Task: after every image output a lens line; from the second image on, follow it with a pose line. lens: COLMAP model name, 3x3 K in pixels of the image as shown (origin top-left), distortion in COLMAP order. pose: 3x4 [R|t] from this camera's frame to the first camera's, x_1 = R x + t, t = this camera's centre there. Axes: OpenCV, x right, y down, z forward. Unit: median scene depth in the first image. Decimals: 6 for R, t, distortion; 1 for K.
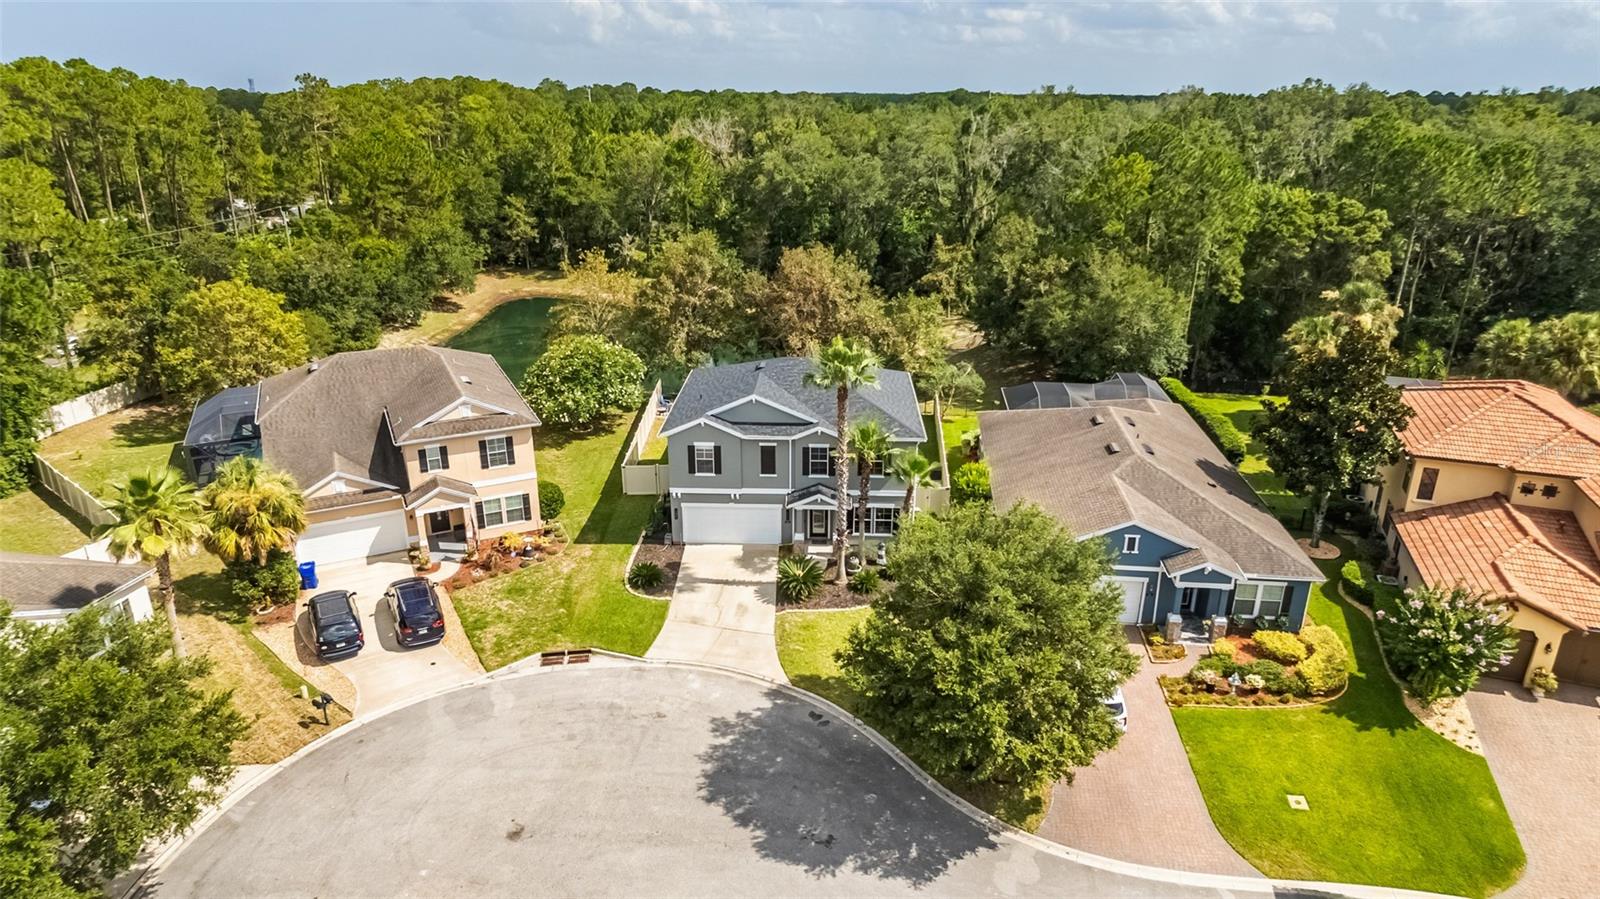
lens RADIAL K [[952.7, 0, 800.0], [0, 952.7, 449.5], [0, 0, 1]] dist [-0.020154, 0.001765]
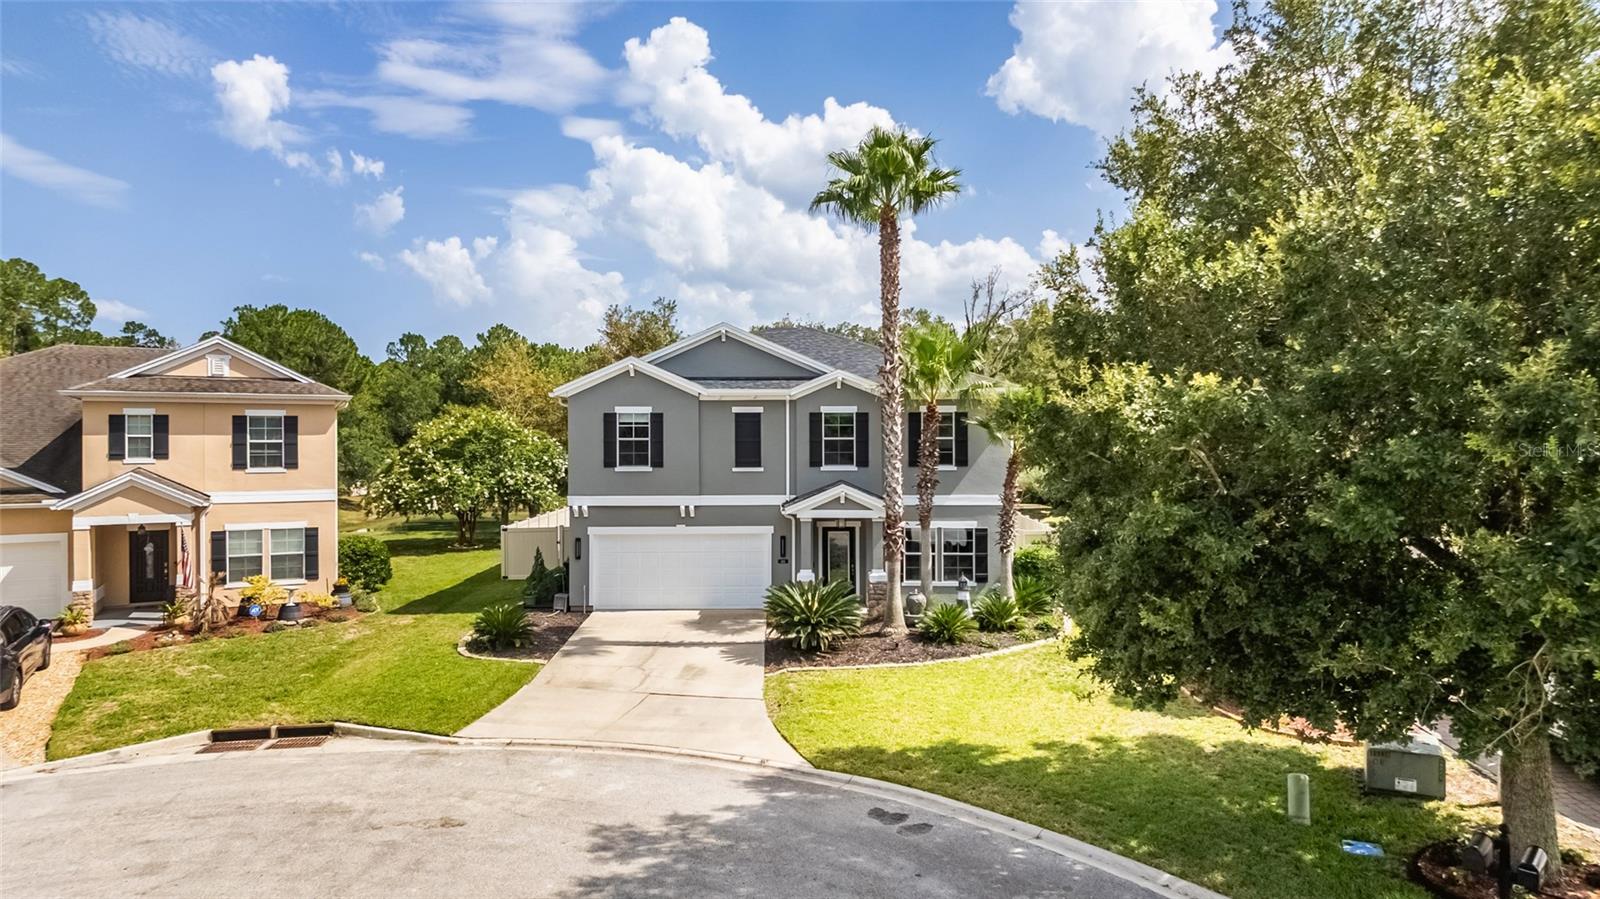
lens RADIAL K [[952.7, 0, 800.0], [0, 952.7, 449.5], [0, 0, 1]] dist [-0.020154, 0.001765]
pose [[0.999398, -0.002094, 0.034643, -0.022424], [0.014006, 0.937624, -0.347369, 0.212903], [-0.031754, 0.347644, 0.937089, 0.480621]]
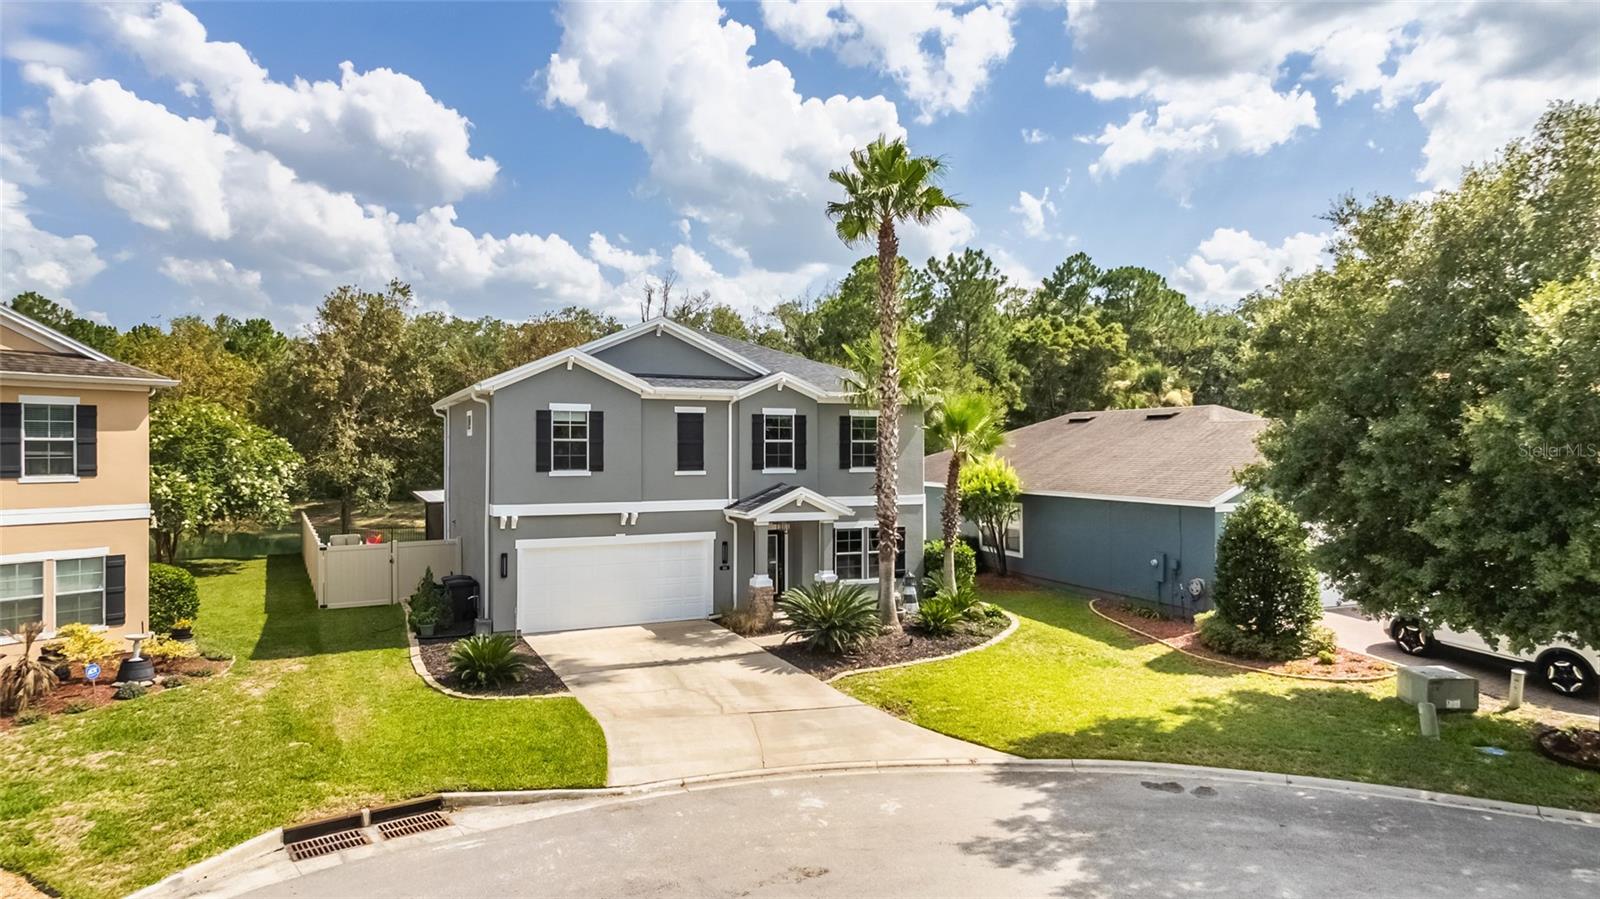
lens RADIAL K [[952.7, 0, 800.0], [0, 952.7, 449.5], [0, 0, 1]] dist [-0.020154, 0.001765]
pose [[0.882306, 0.001284, 0.470675, -0.231522], [0.163875, 0.936590, -0.309748, 0.191143], [-0.441227, 0.350424, 0.826149, 0.540514]]
